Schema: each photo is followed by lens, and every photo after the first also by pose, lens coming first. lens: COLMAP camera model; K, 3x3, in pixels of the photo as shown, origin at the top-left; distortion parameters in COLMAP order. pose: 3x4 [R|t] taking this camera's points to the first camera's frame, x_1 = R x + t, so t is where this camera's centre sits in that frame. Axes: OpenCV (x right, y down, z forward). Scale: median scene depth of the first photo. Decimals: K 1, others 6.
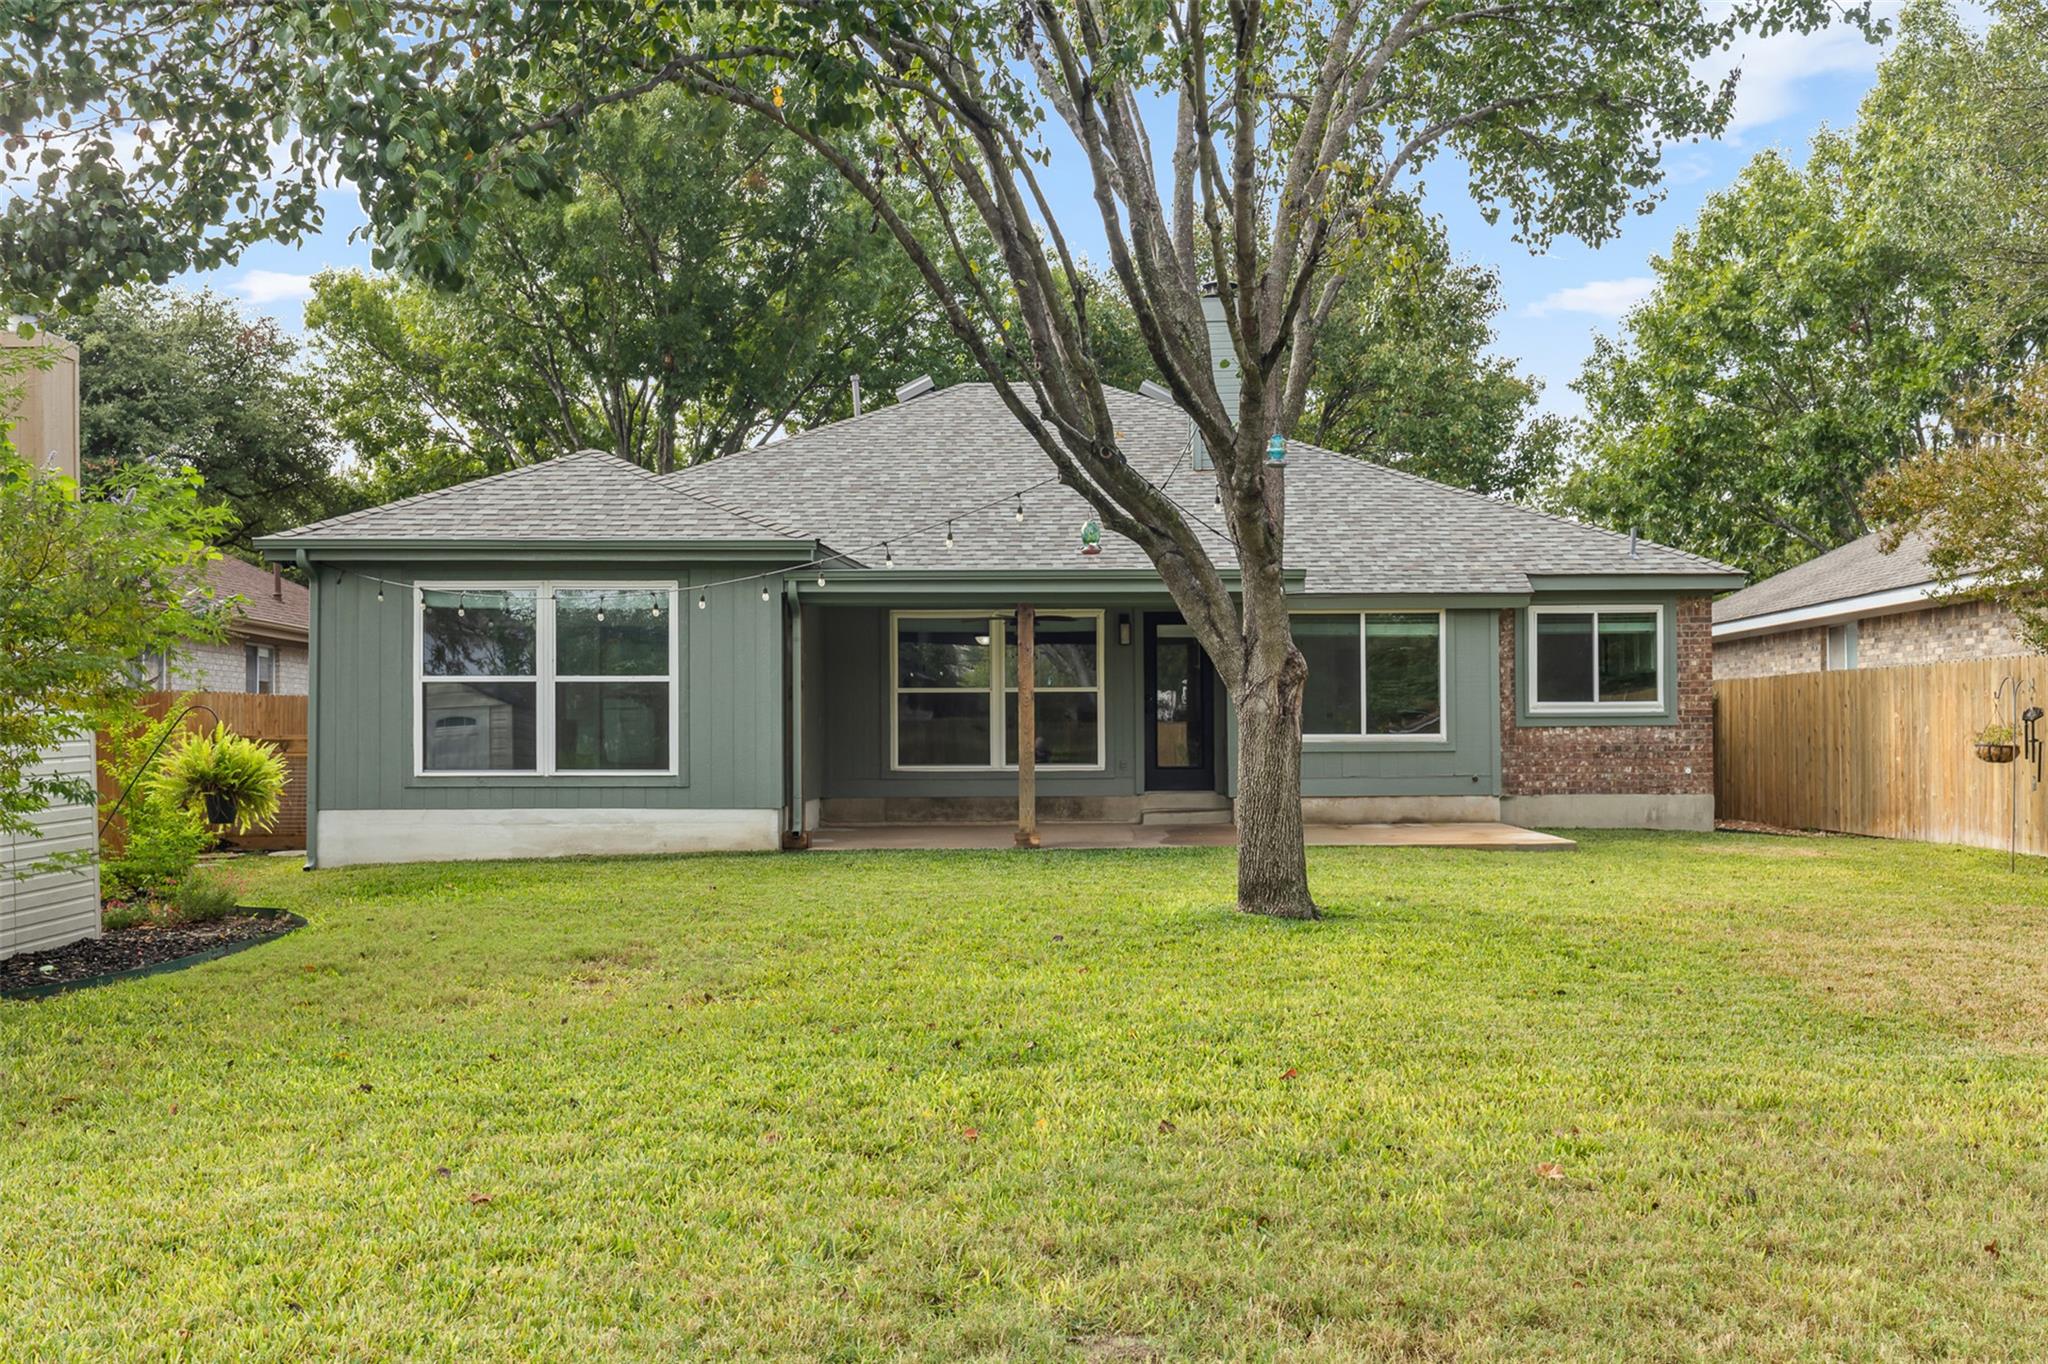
lens RADIAL K [[1984.3, 0, 1014.2], [0, 1984.3, 723.4], [0, 0, 1]] dist [0.001030, 0.004073]
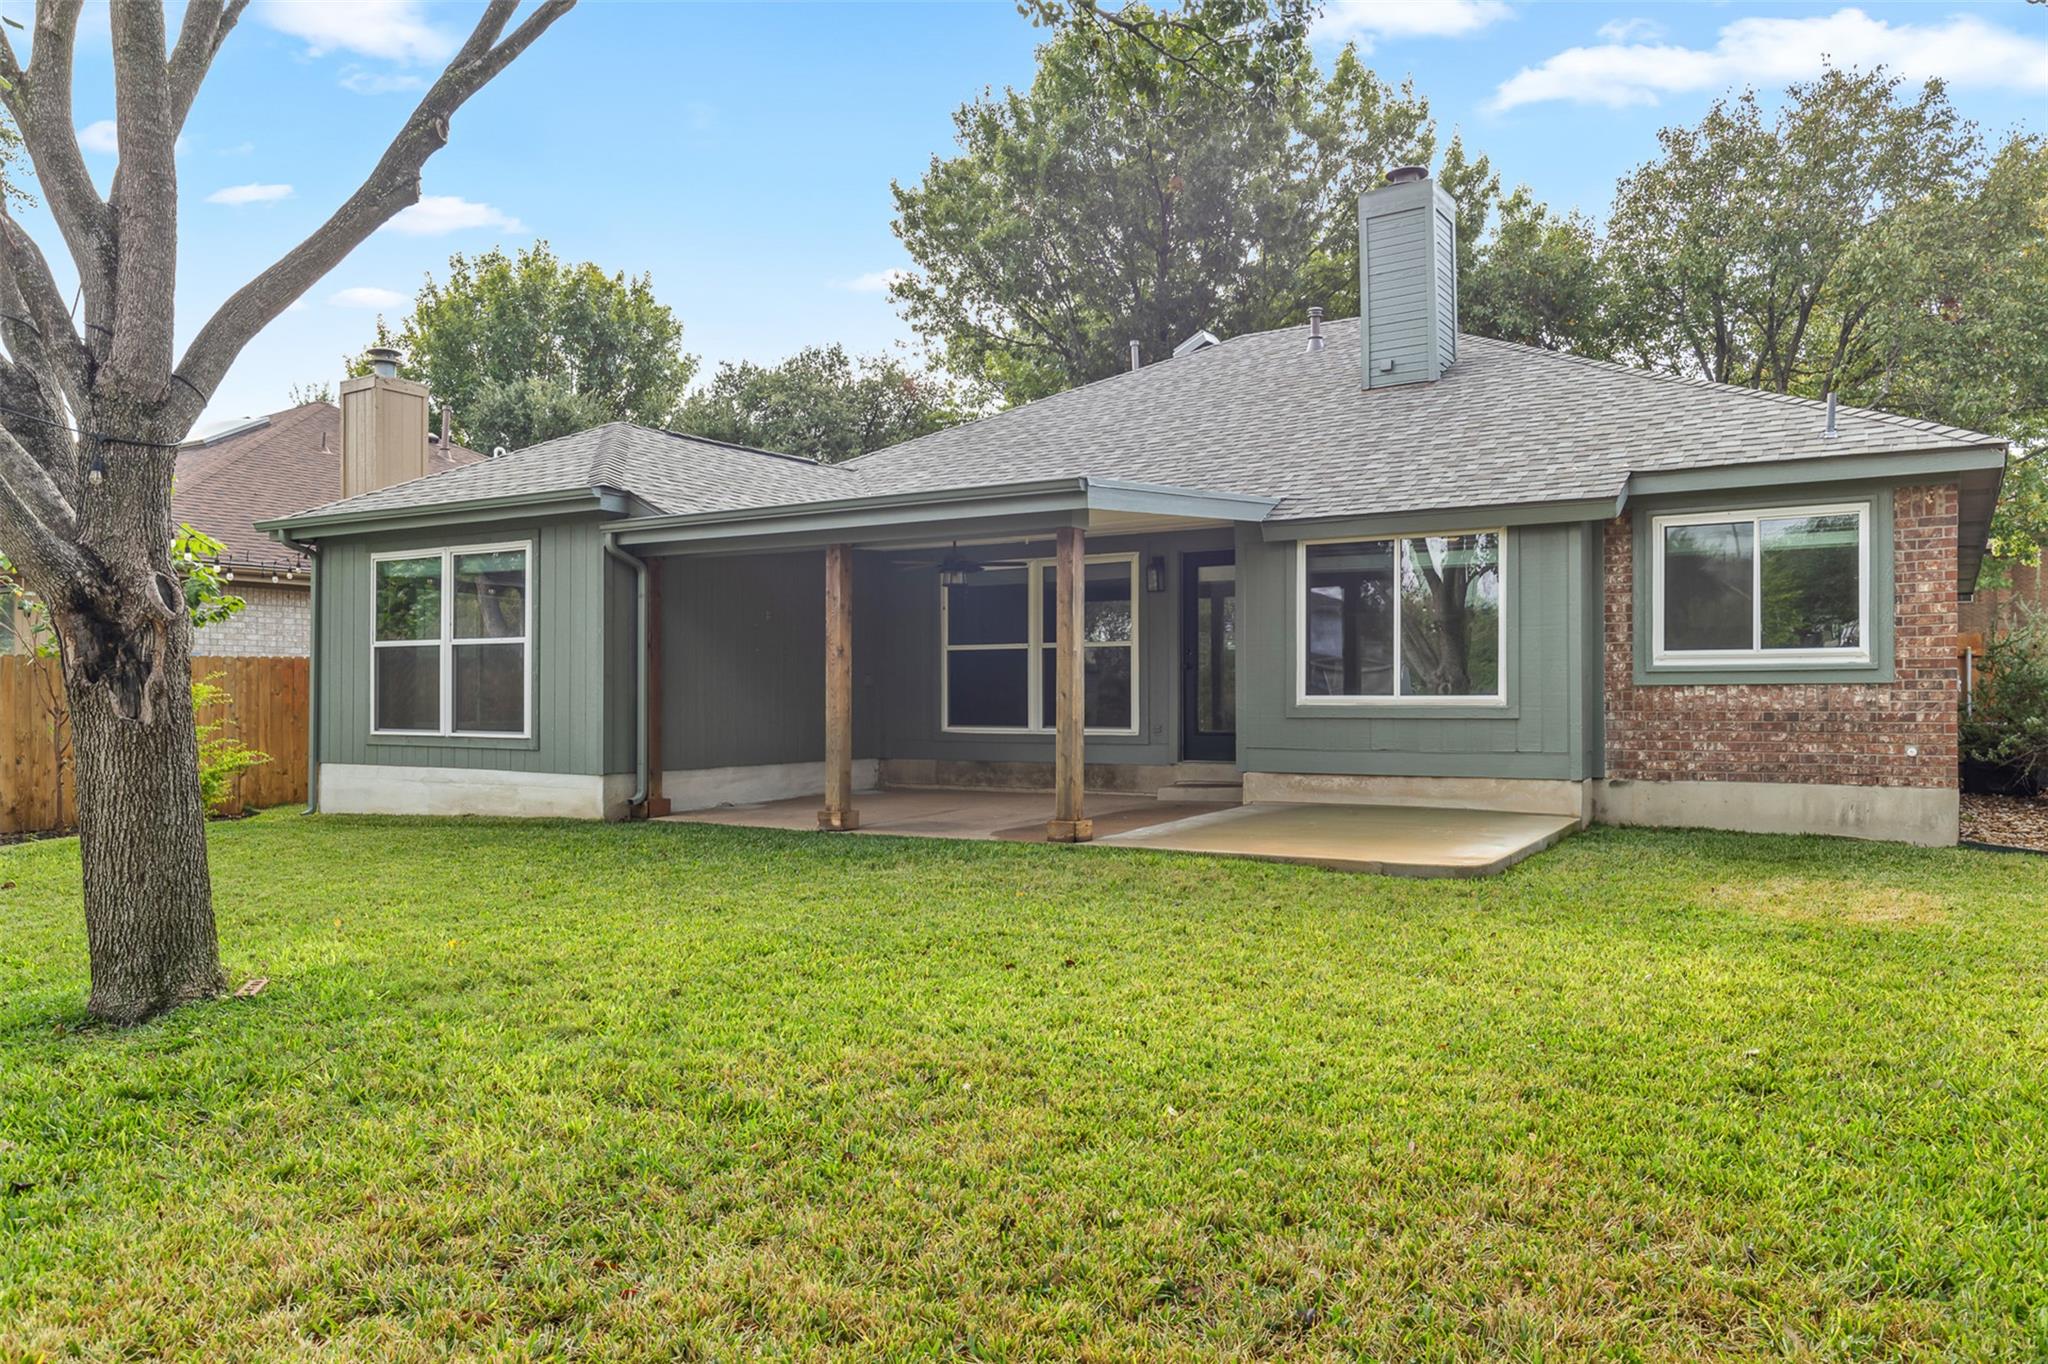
lens RADIAL K [[1394.4, 0, 1024.0], [0, 1394.4, 682.0], [0, 0, 1]] dist [-0.001012, 0.000193]
pose [[0.856556, -0.002358, -0.516048, 0.350122], [0.003713, 0.999992, 0.001594, -0.001221], [0.516040, -0.003281, 0.856558, 0.485622]]
